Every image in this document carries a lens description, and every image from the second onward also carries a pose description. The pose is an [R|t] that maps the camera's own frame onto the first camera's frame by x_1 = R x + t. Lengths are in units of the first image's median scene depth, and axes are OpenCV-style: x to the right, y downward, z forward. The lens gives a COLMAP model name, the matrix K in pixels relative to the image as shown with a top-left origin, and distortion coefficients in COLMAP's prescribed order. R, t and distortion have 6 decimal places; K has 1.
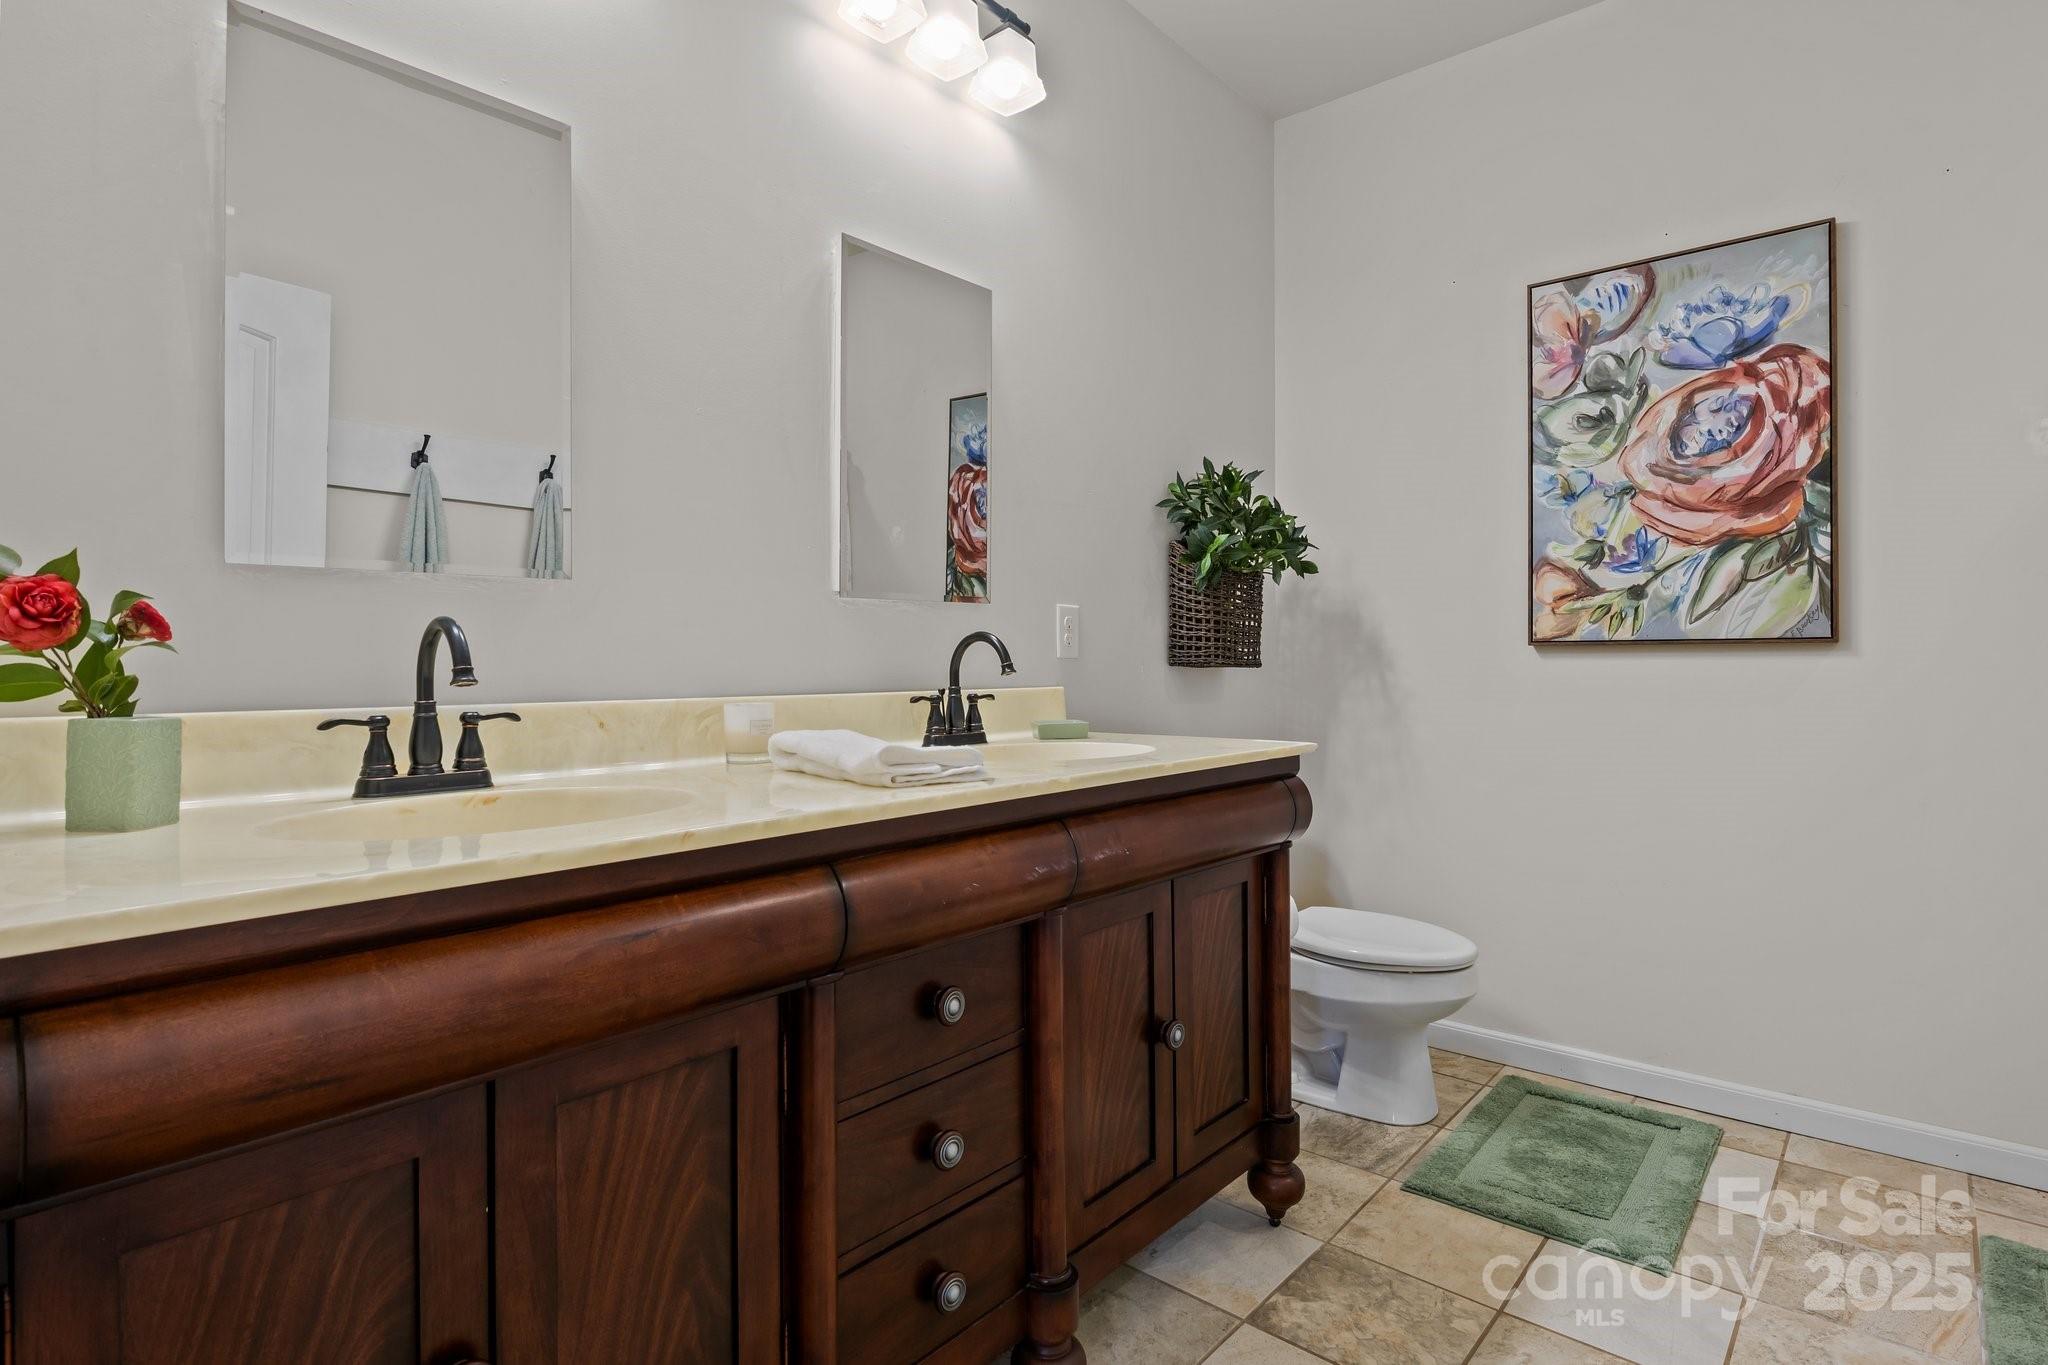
lens RADIAL K [[1040.0, 0, 1028.5], [0, 1040.0, 680.2], [0, 0, 1]] dist [-0.004355, -0.000565]
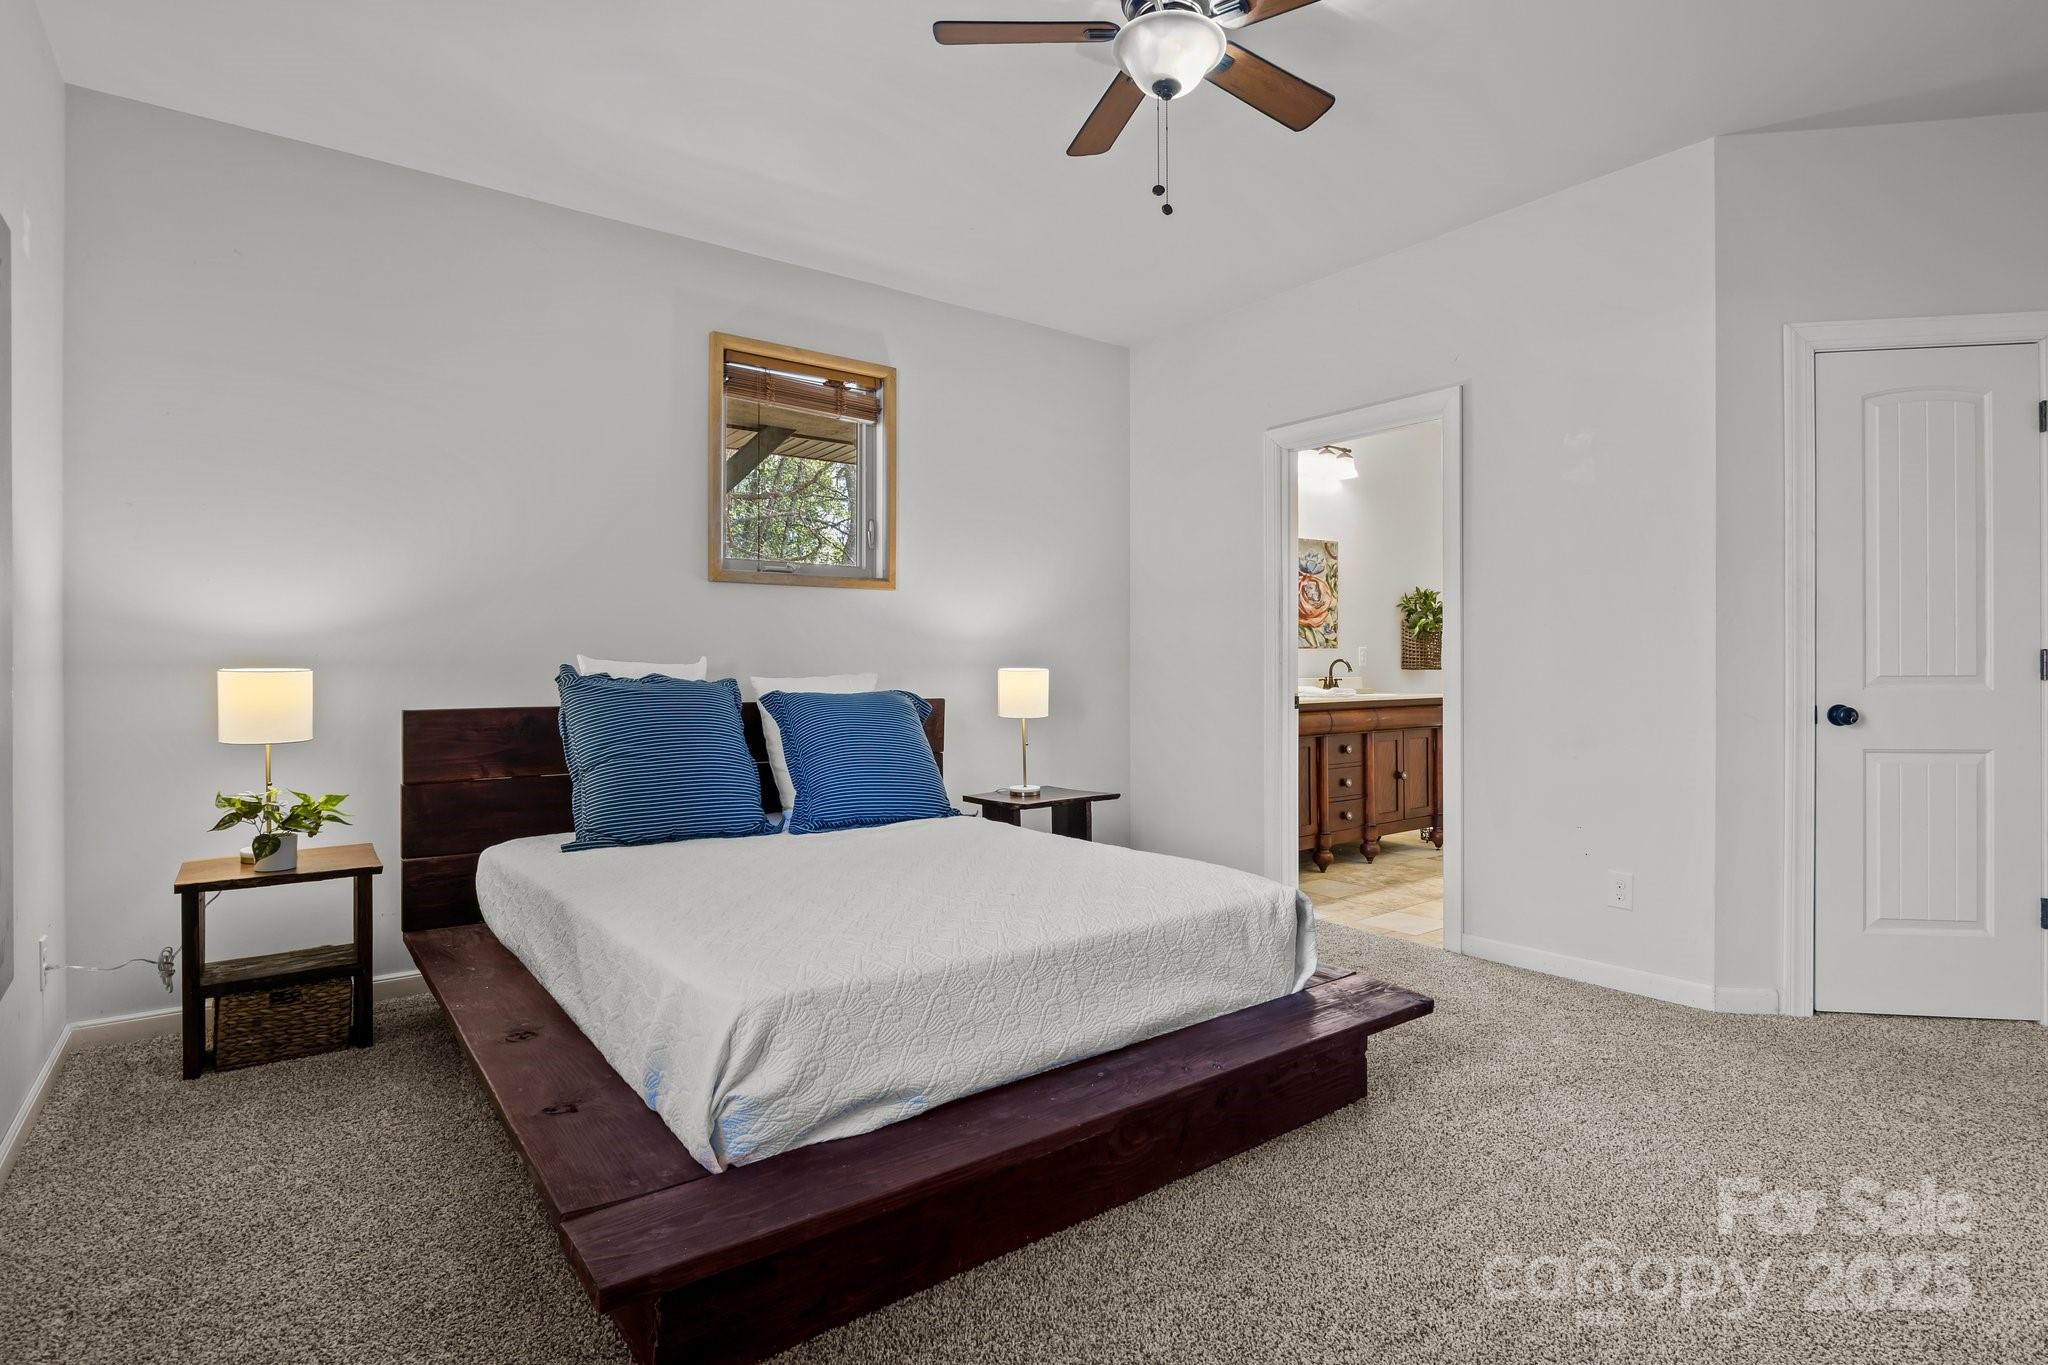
lens RADIAL K [[1040.0, 0, 1018.9], [0, 1040.0, 683.9], [0, 0, 1]] dist [-0.004355, -0.000565]
pose [[0.977013, 0.000883, -0.213180, -0.308547], [0.000292, 0.999985, 0.005481, 0.012212], [0.213182, -0.005418, 0.976998, -2.188226]]
